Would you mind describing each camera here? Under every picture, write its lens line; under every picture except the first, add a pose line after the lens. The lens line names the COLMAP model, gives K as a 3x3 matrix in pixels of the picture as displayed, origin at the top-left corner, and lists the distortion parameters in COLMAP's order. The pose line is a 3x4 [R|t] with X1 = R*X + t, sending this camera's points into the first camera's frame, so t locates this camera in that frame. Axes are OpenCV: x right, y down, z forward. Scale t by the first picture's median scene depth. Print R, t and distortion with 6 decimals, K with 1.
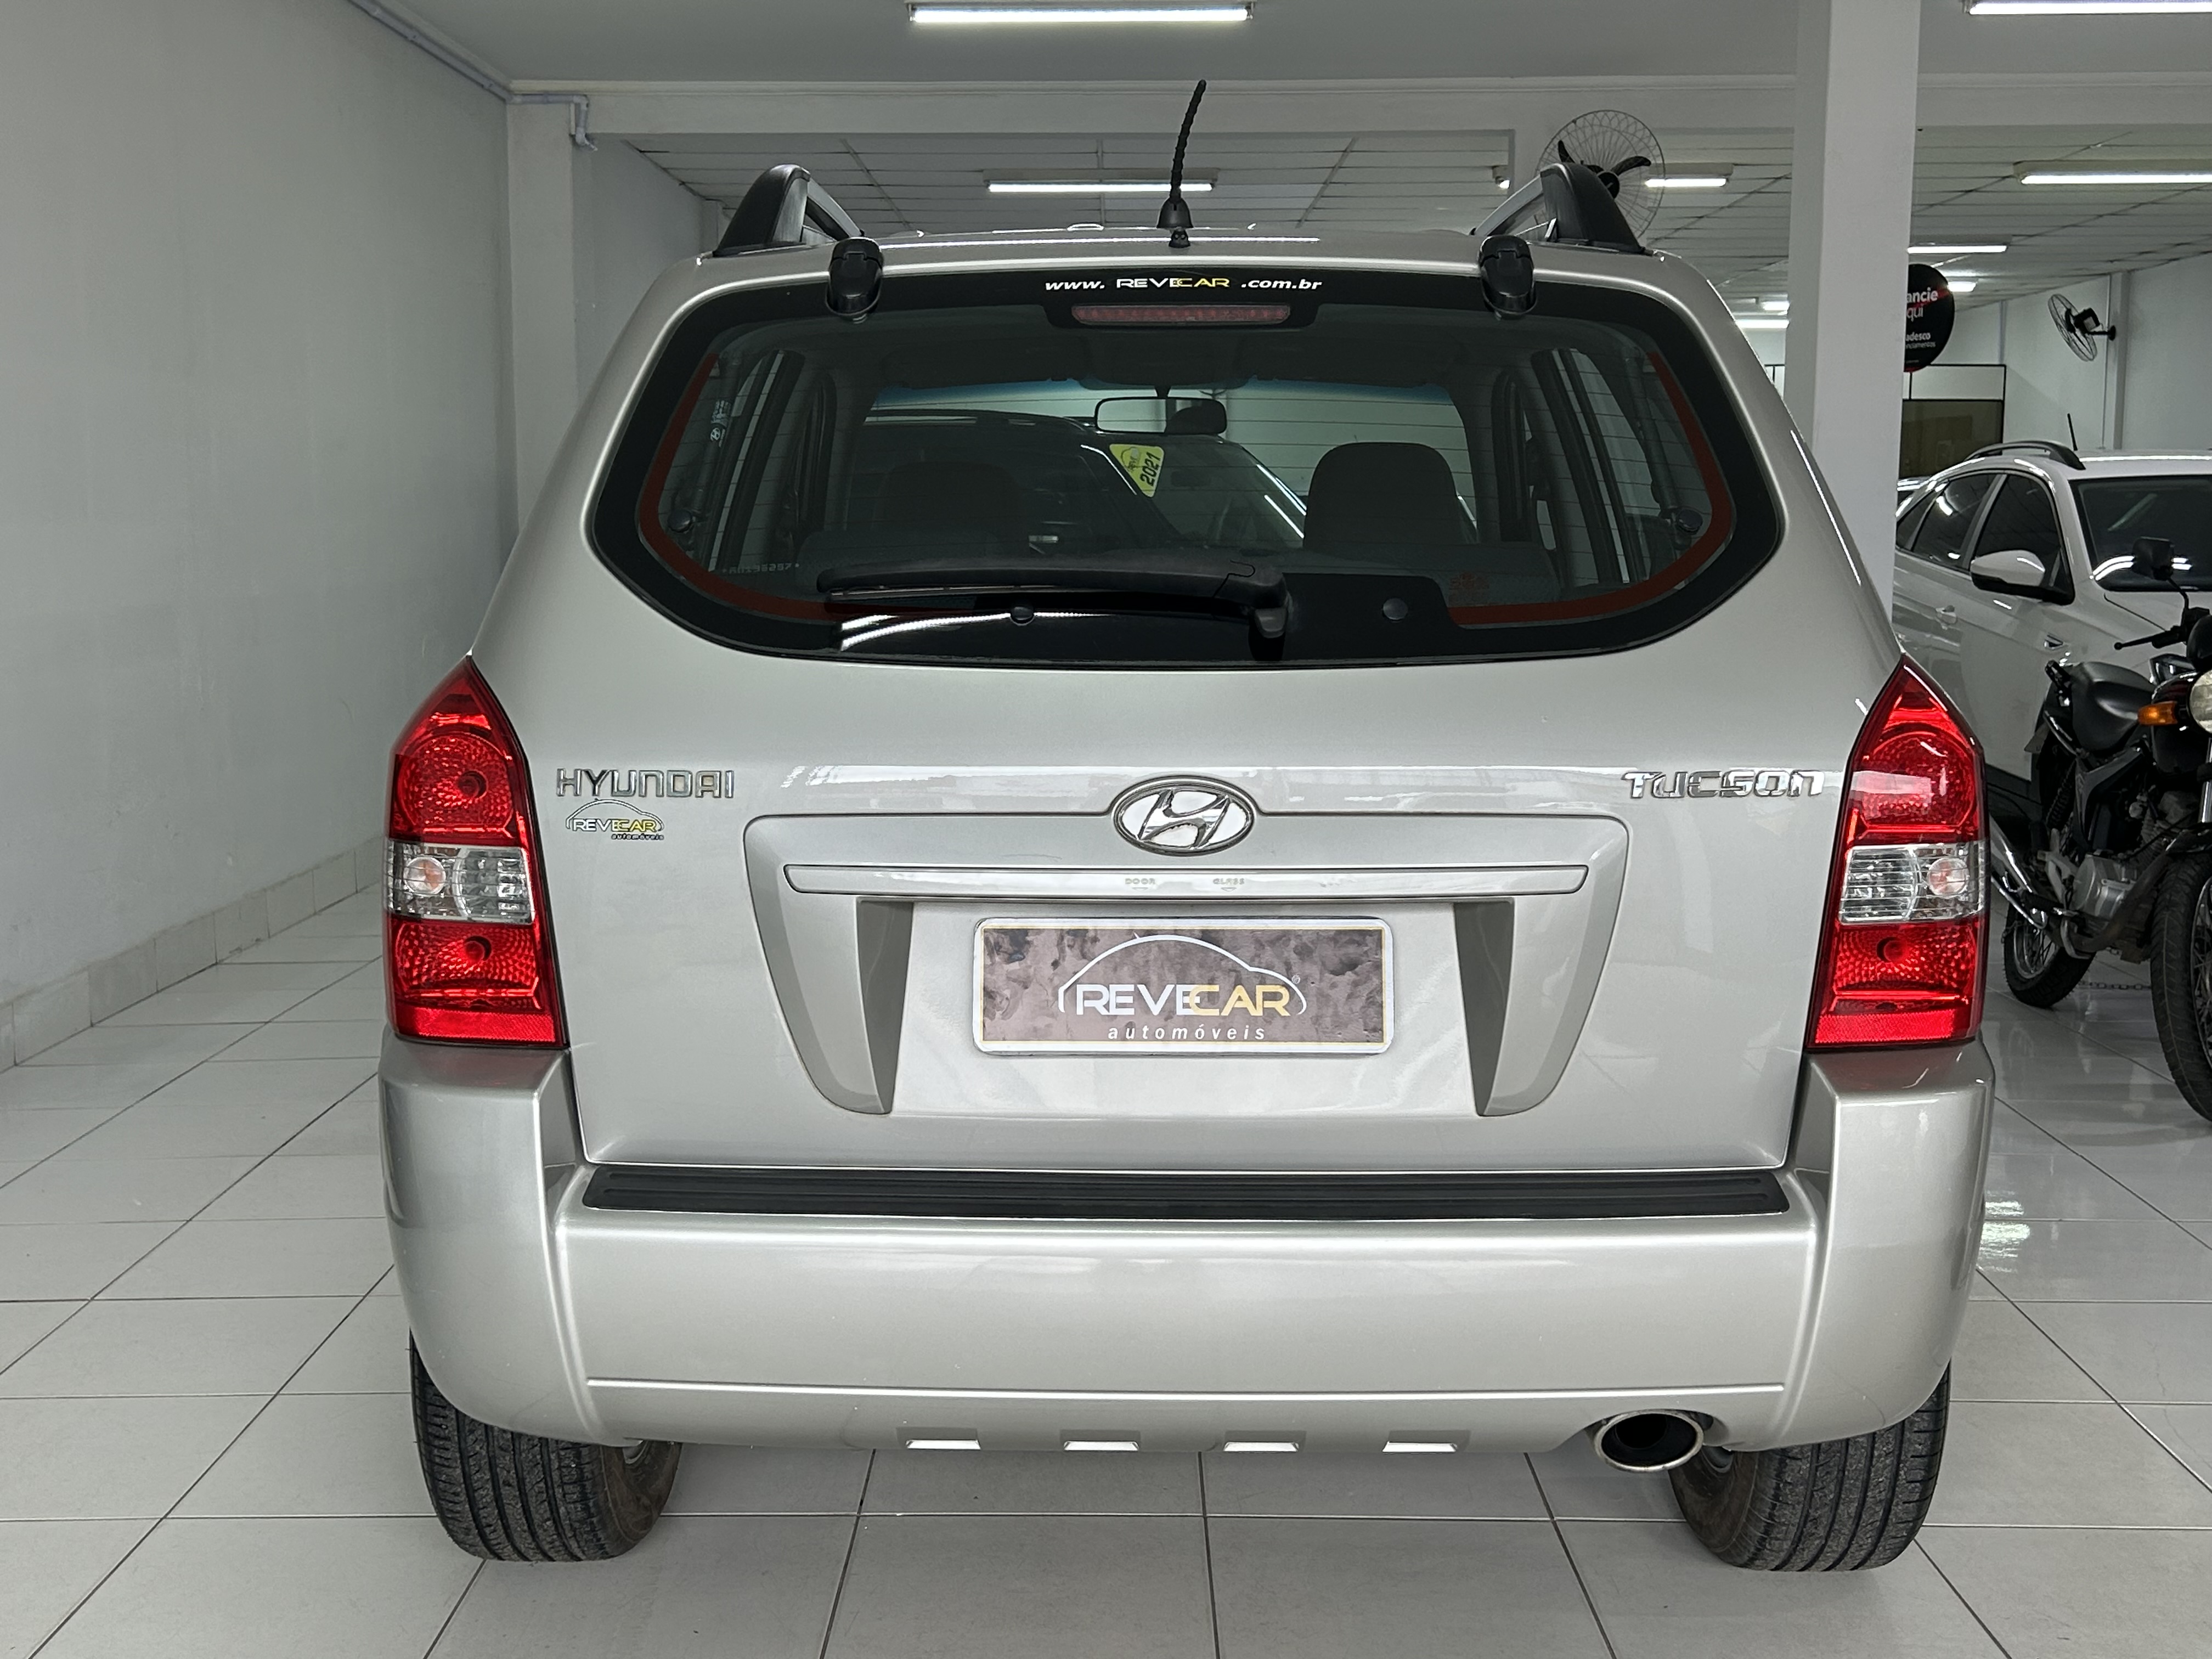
lens RADIAL K [[2544.6, 0, 1106.0], [0, 2544.6, 829.5], [0, 0, 1]] dist [0.135045, -0.283467]
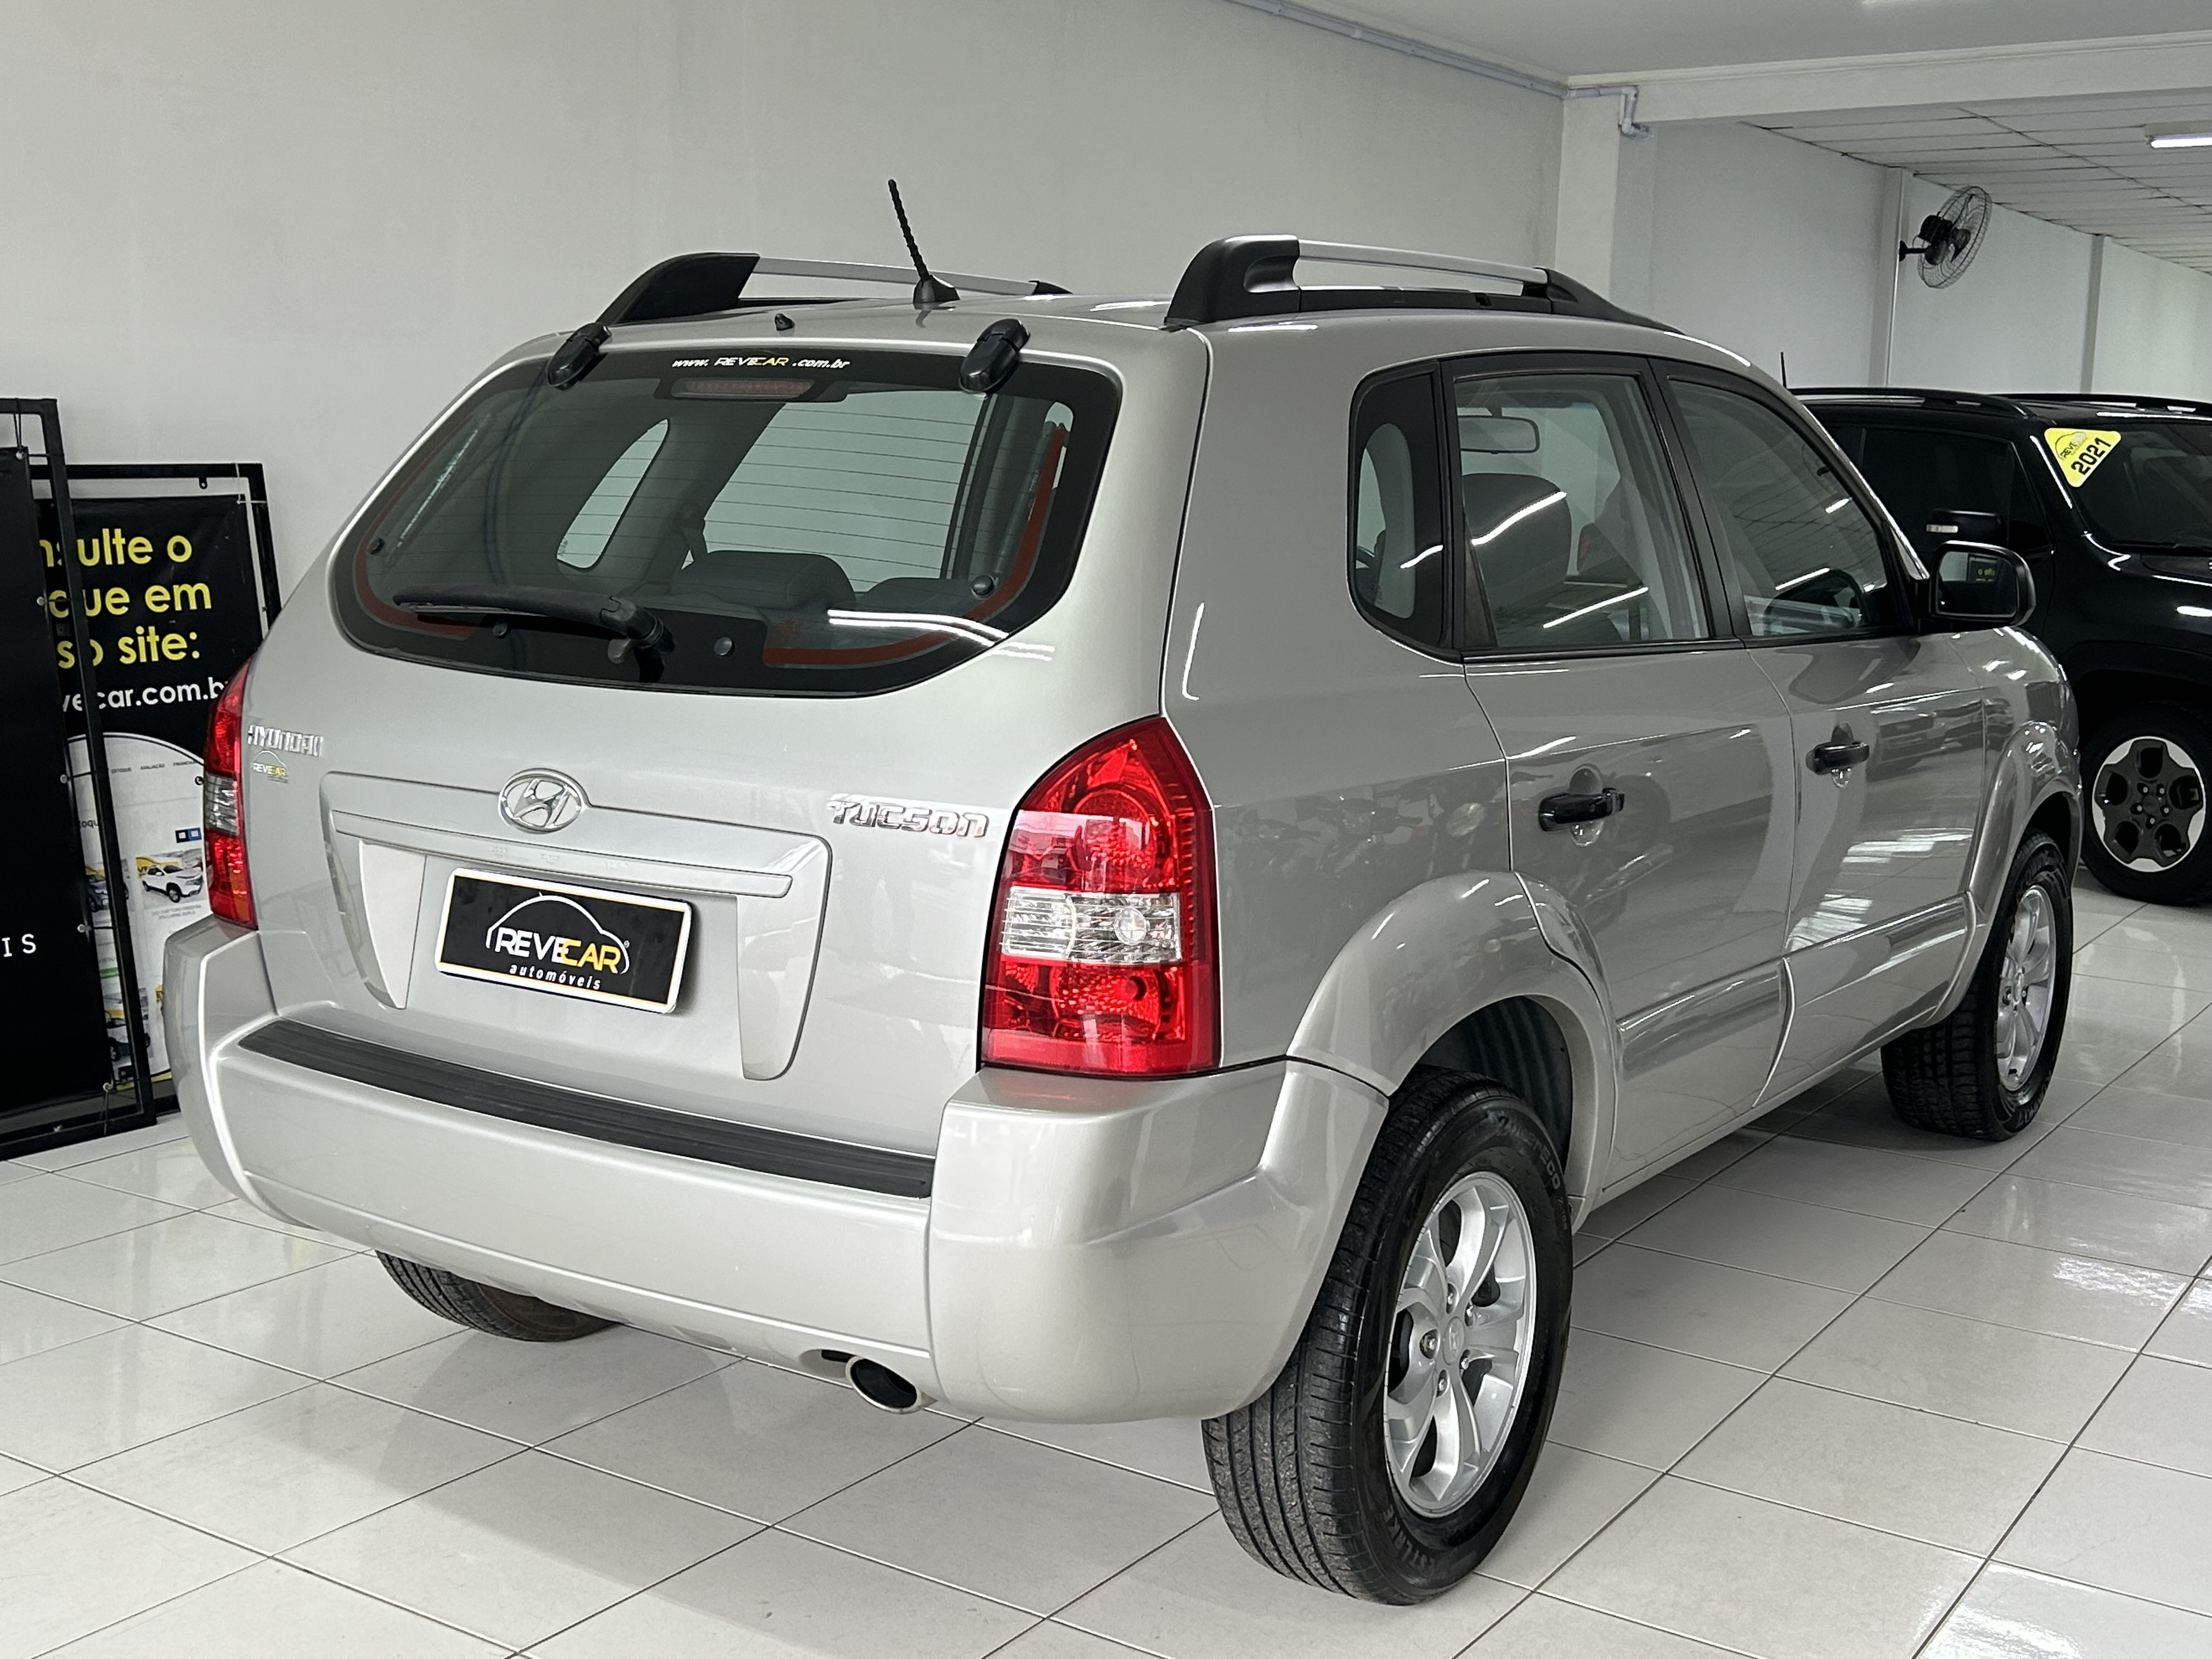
lens RADIAL K [[2544.6, 0, 1106.0], [0, 2544.6, 829.5], [0, 0, 1]] dist [0.135045, -0.283467]
pose [[0.836028, 0.099173, -0.539650, 0.409813], [-0.089224, 0.995011, 0.044630, -0.031546], [0.541384, 0.010838, 0.840706, 0.042272]]
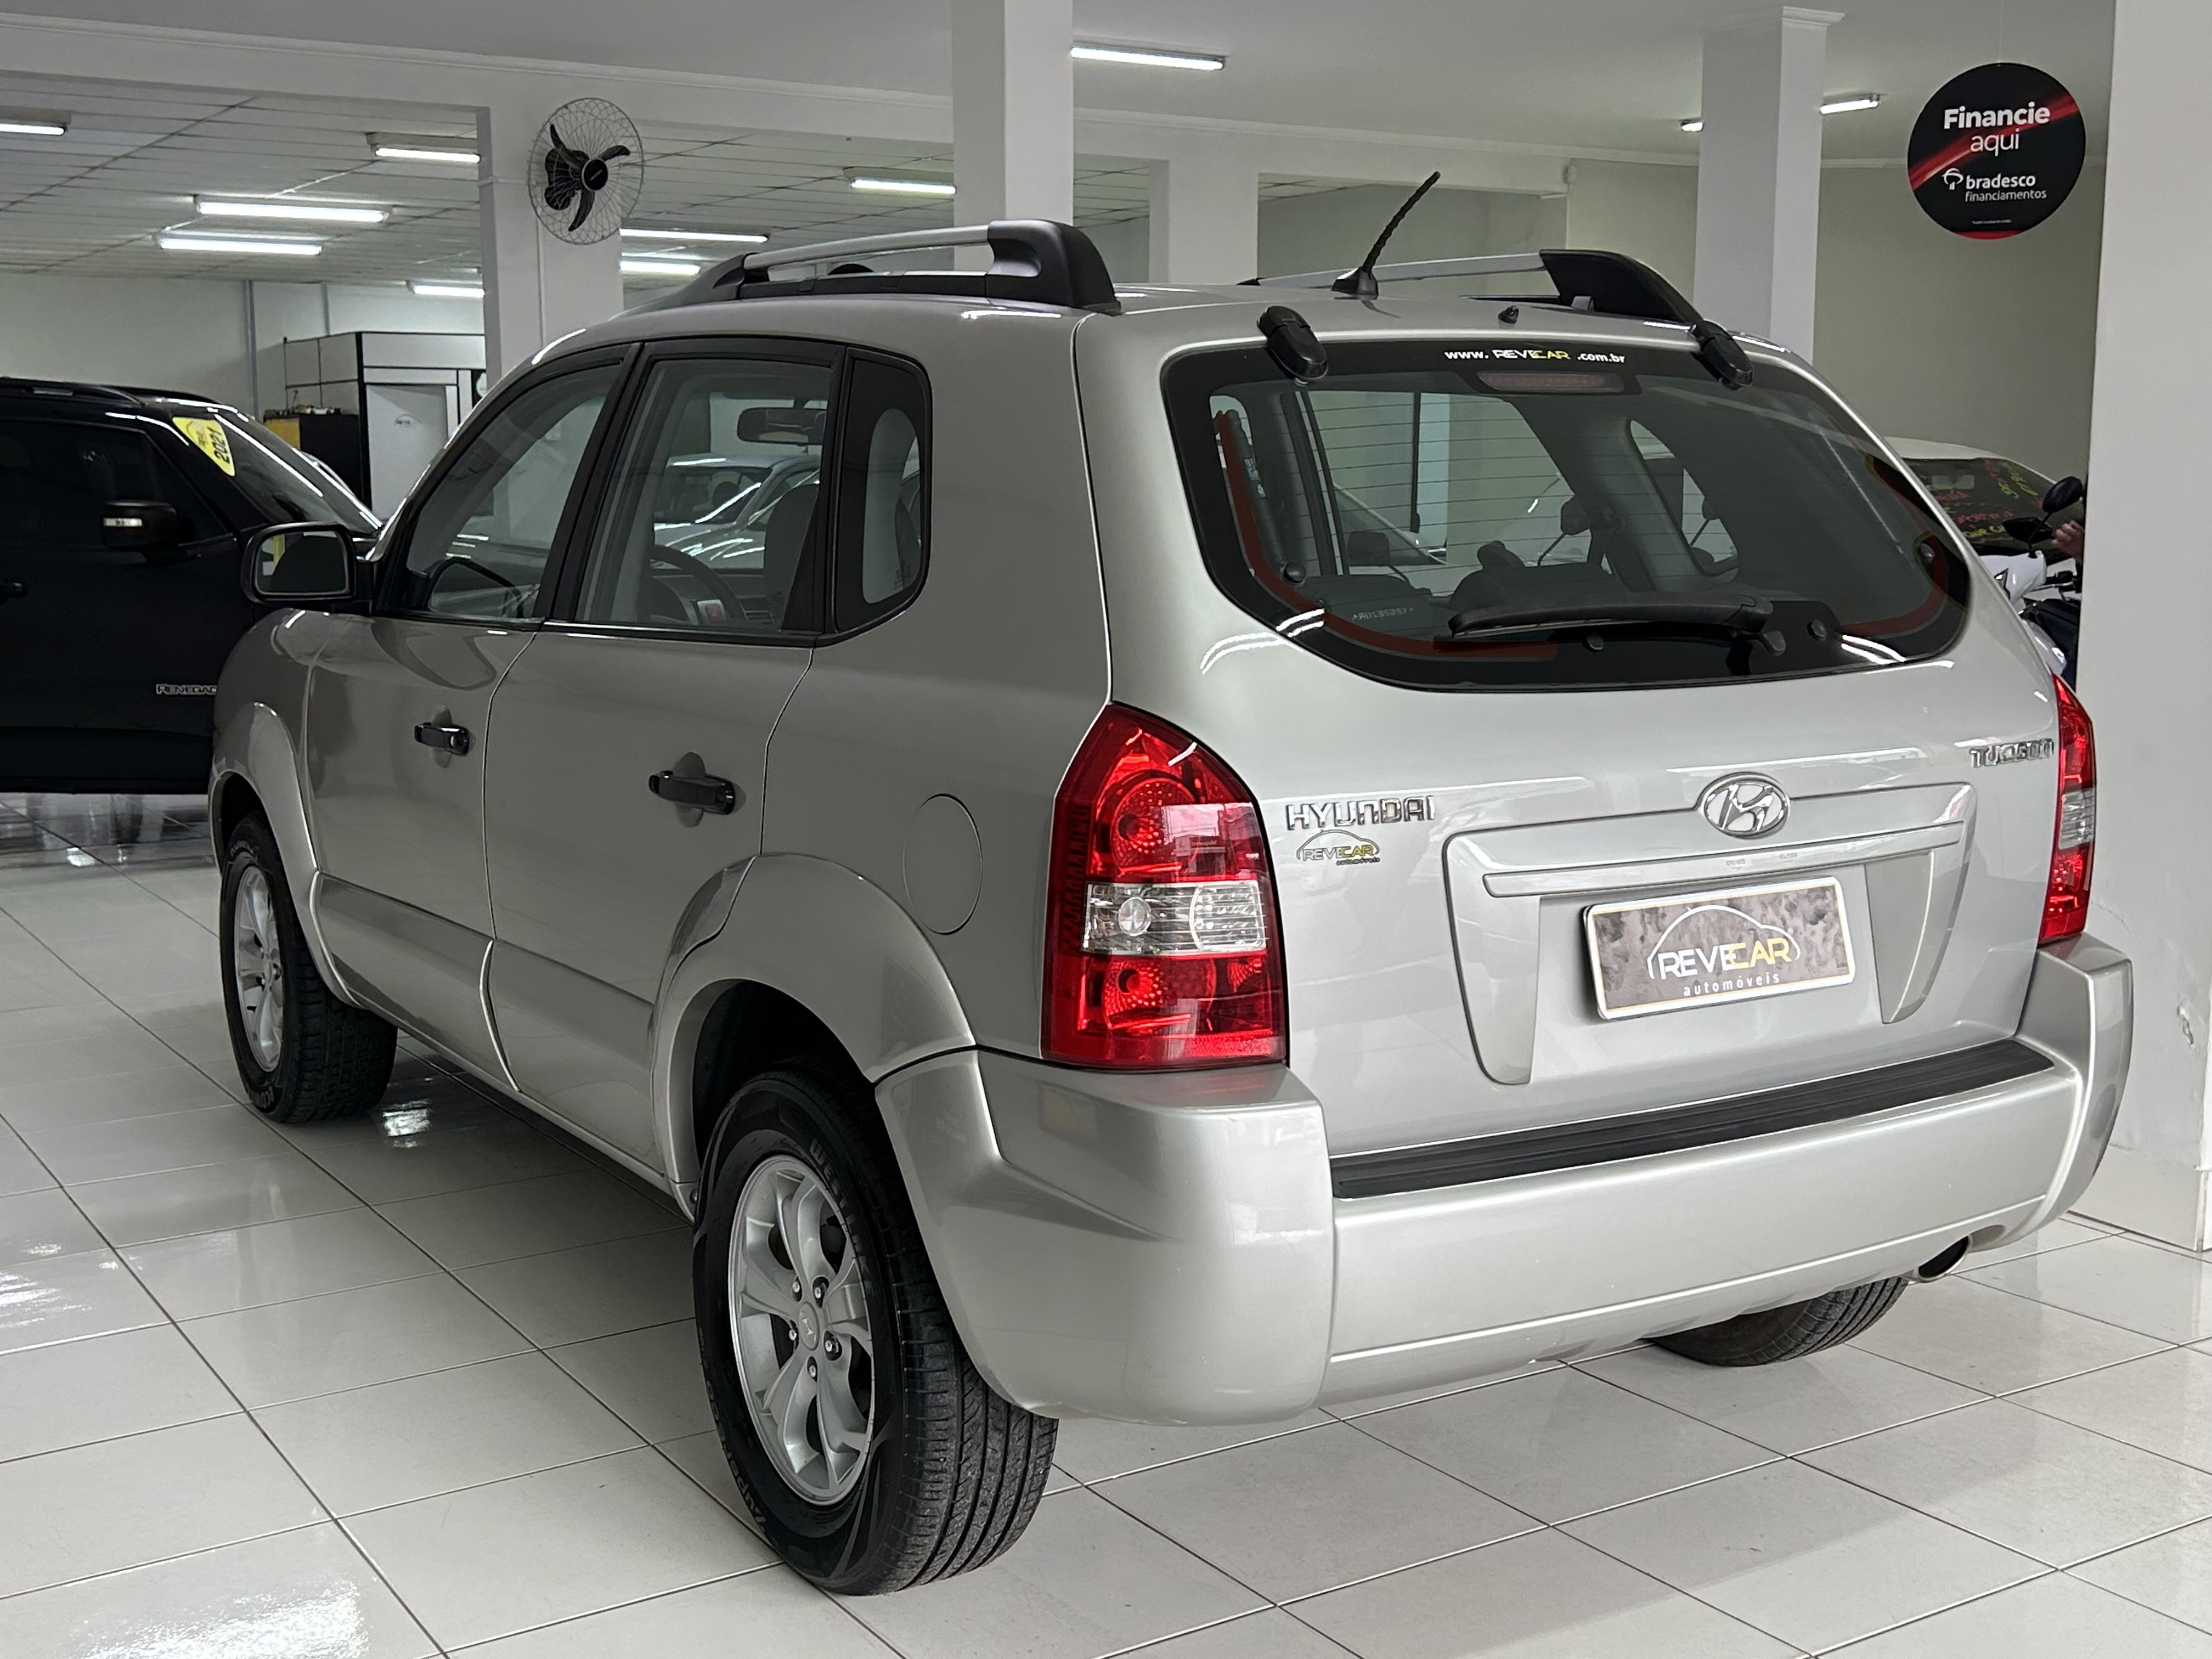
lens RADIAL K [[2544.6, 0, 1106.0], [0, 2544.6, 829.5], [0, 0, 1]] dist [0.135045, -0.283467]
pose [[0.840002, -0.078263, 0.536910, -0.386044], [0.069076, 0.996916, 0.037247, -0.026538], [-0.538169, 0.005800, 0.842817, 0.057840]]
